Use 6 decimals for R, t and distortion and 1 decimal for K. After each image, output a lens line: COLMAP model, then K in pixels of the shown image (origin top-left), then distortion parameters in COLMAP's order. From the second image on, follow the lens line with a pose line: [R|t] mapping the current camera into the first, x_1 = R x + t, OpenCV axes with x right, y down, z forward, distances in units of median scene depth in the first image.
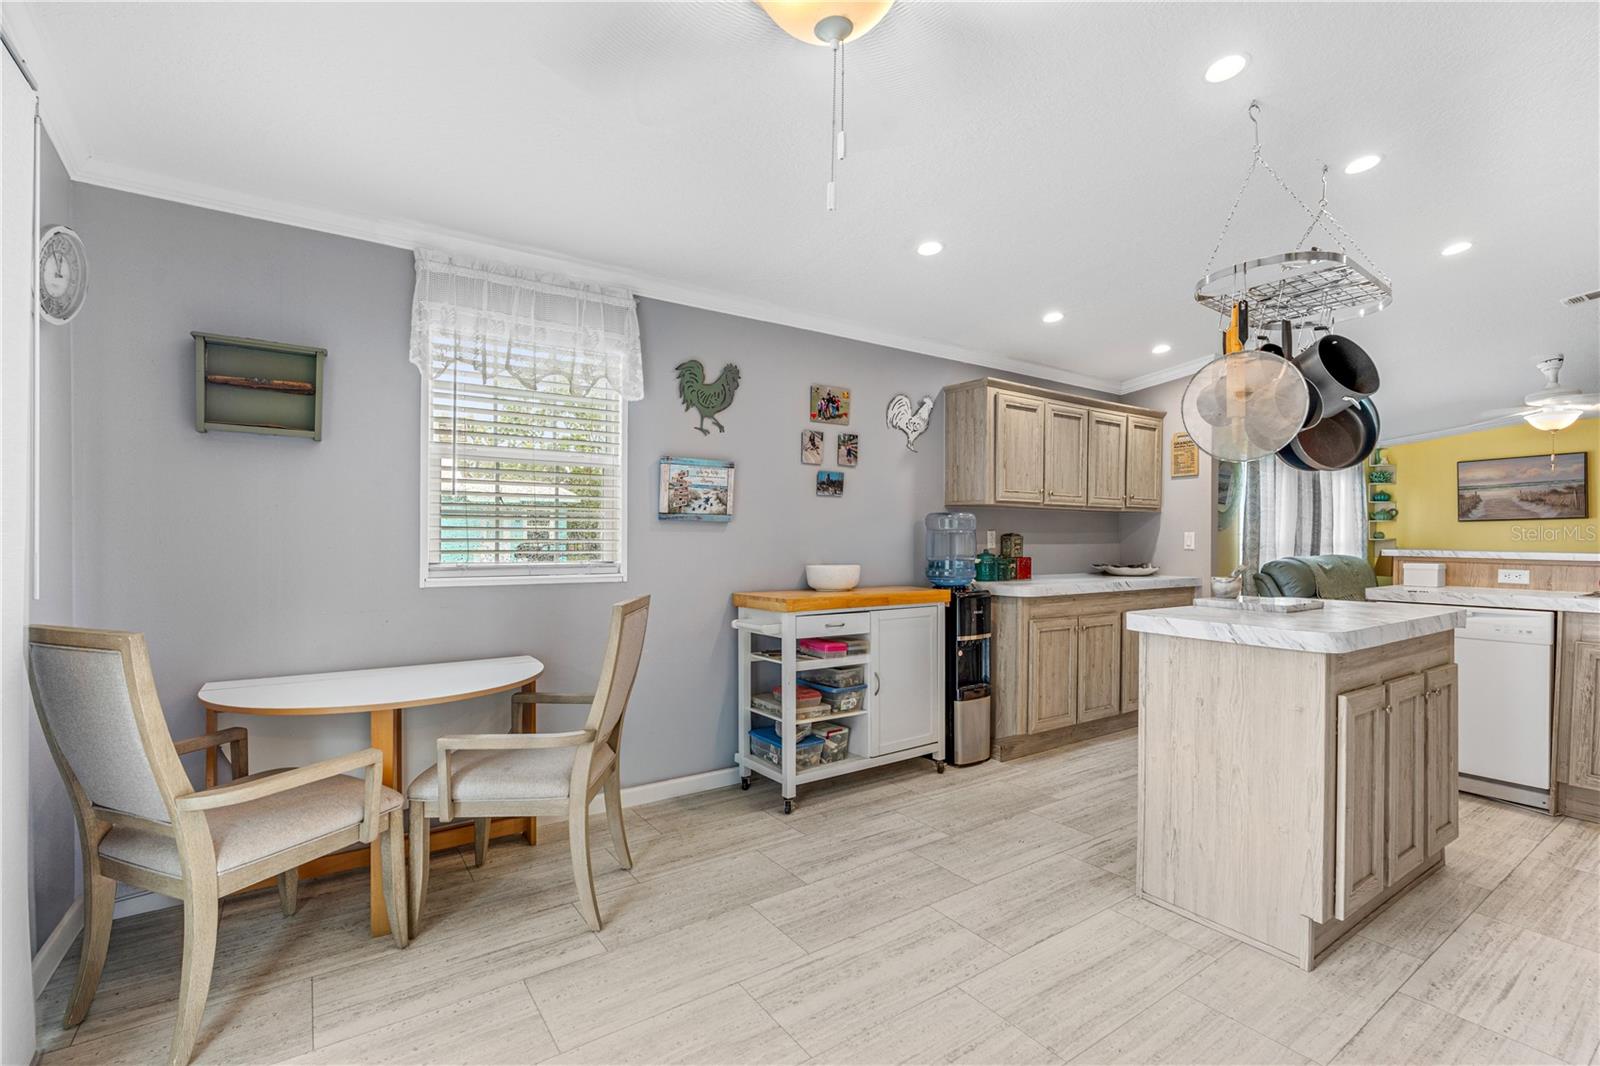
lens RADIAL K [[723.7, 0, 806.3], [0, 723.7, 536.6], [0, 0, 1]] dist [-0.014801, 0.007443]
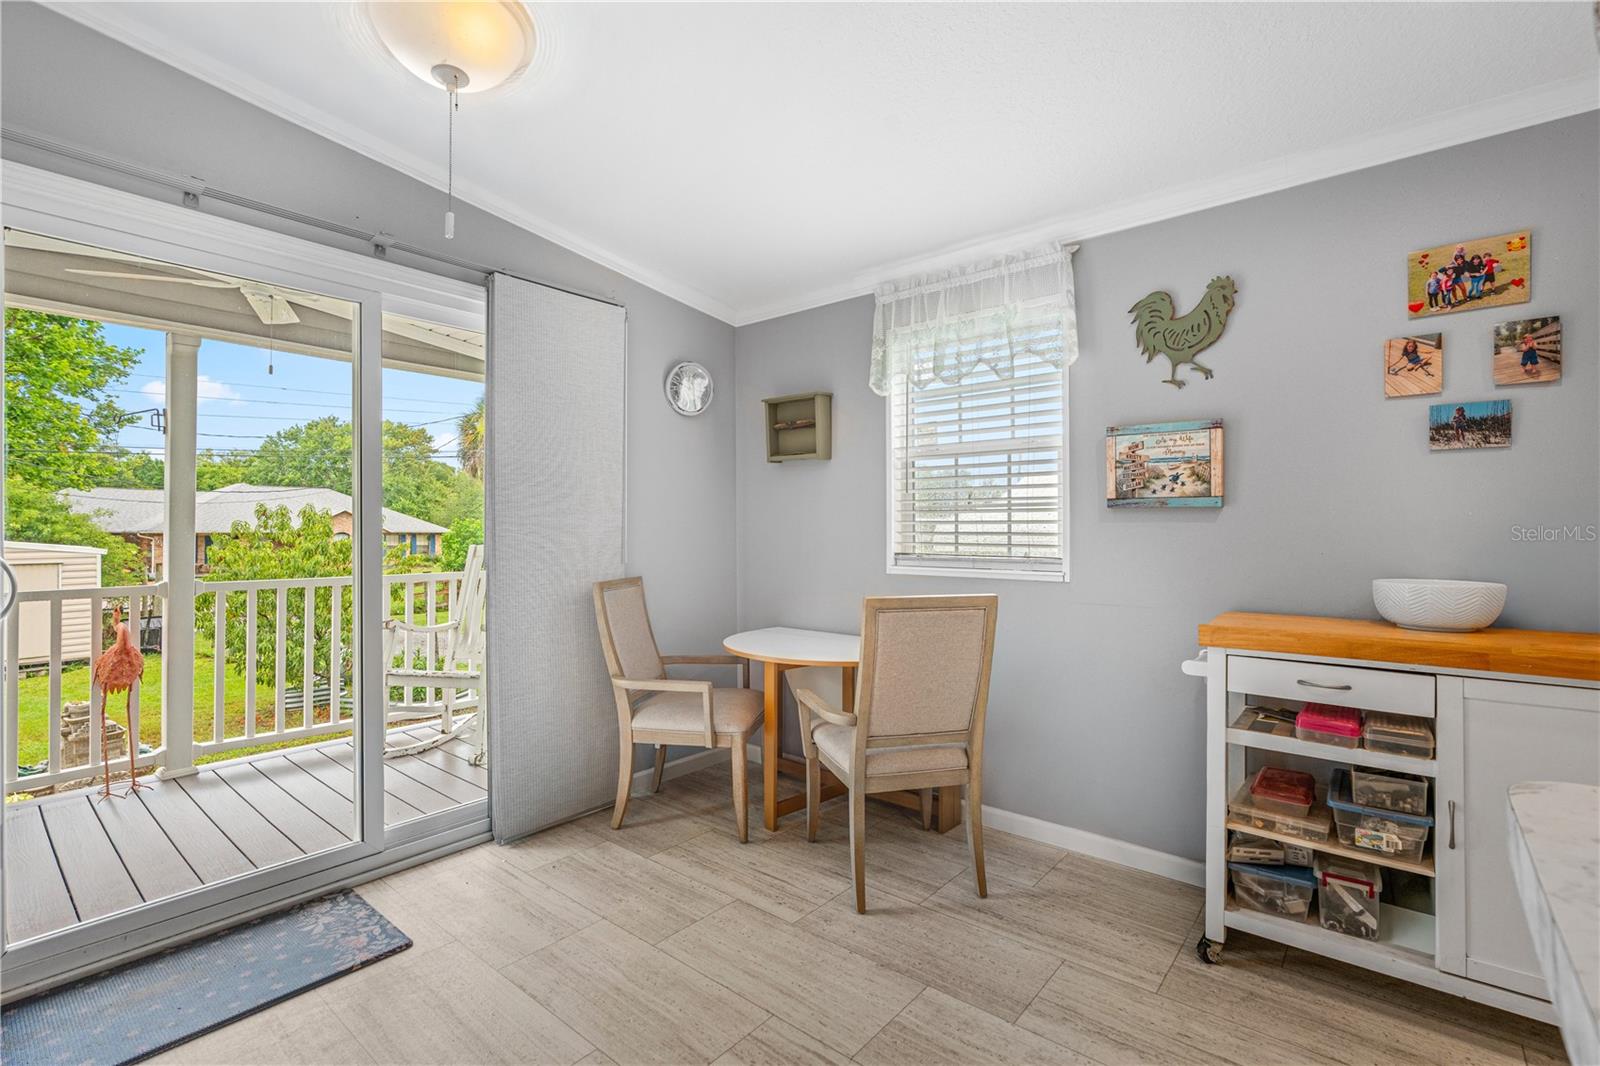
lens RADIAL K [[714.6, 0, 804.9], [0, 714.6, 526.9], [0, 0, 1]] dist [-0.011632, 0.001397]
pose [[0.266798, -0.009105, -0.963709, 0.406912], [0.003087, 0.999958, -0.008593, 0.003024], [0.963748, -0.000683, 0.266815, 0.409346]]
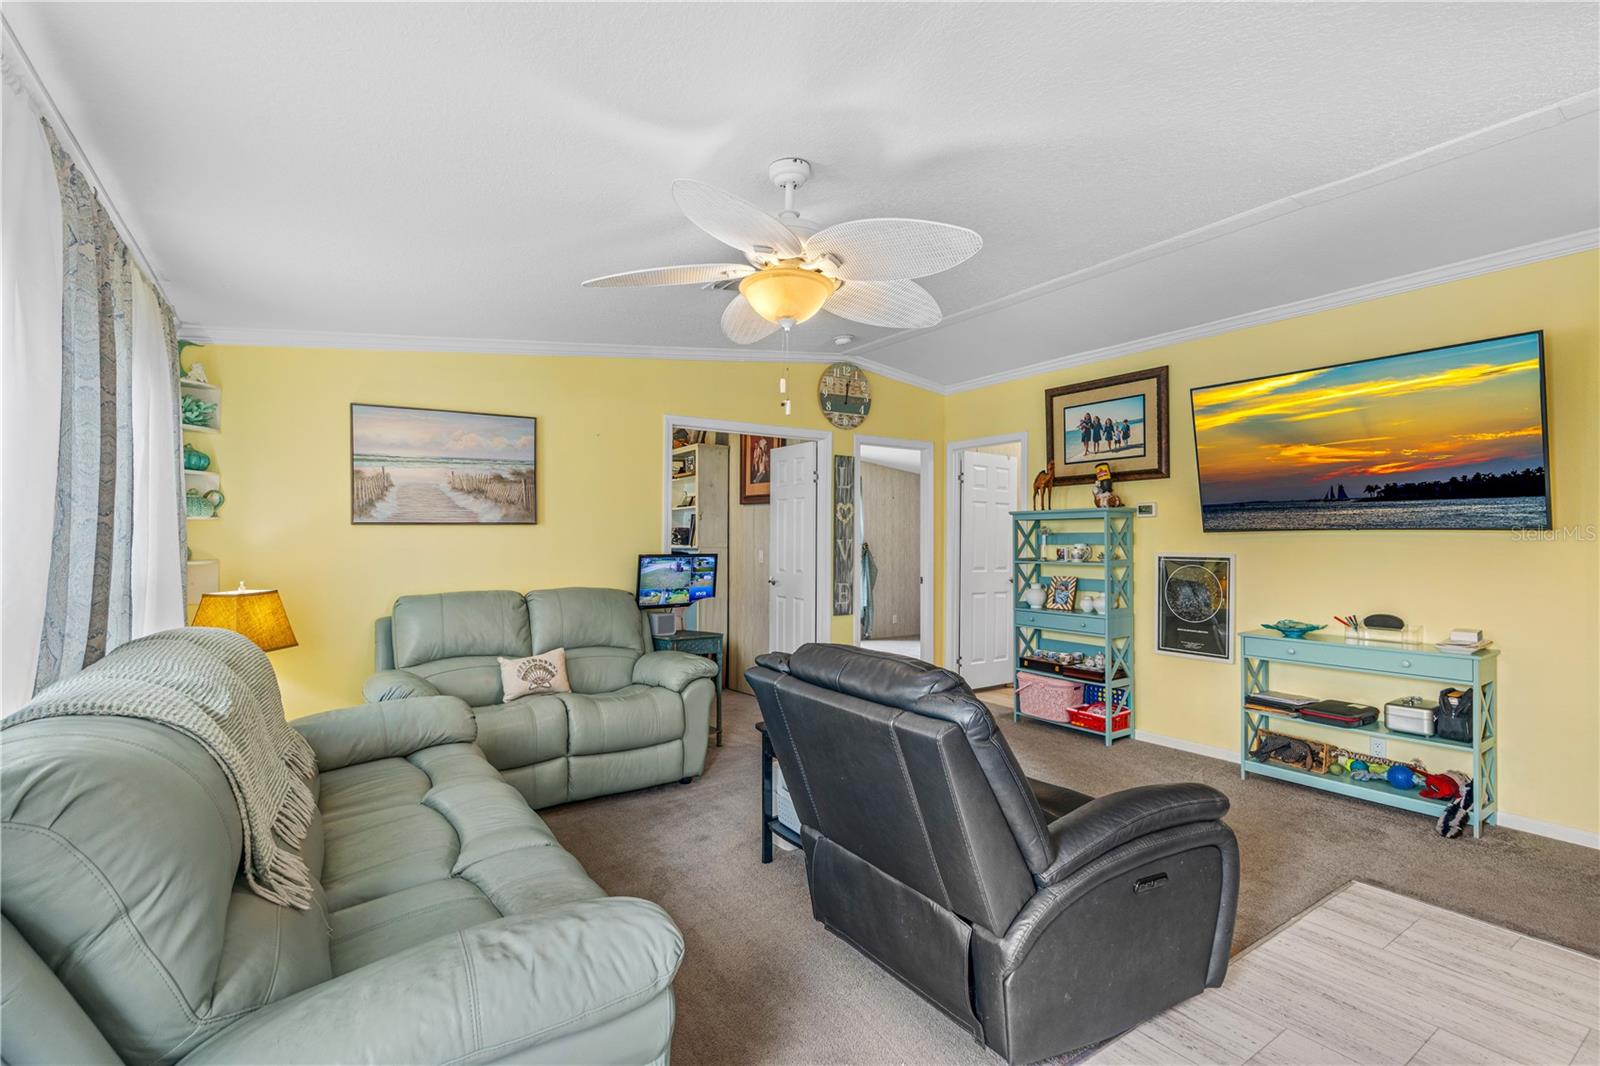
lens RADIAL K [[723.7, 0, 806.3], [0, 723.7, 536.6], [0, 0, 1]] dist [-0.014801, 0.007443]
pose [[0.002360, 0.008144, 0.999964, 0.873130], [-0.003514, 0.999961, -0.008135, -0.020720], [-0.999991, -0.003495, 0.002388, 1.435981]]
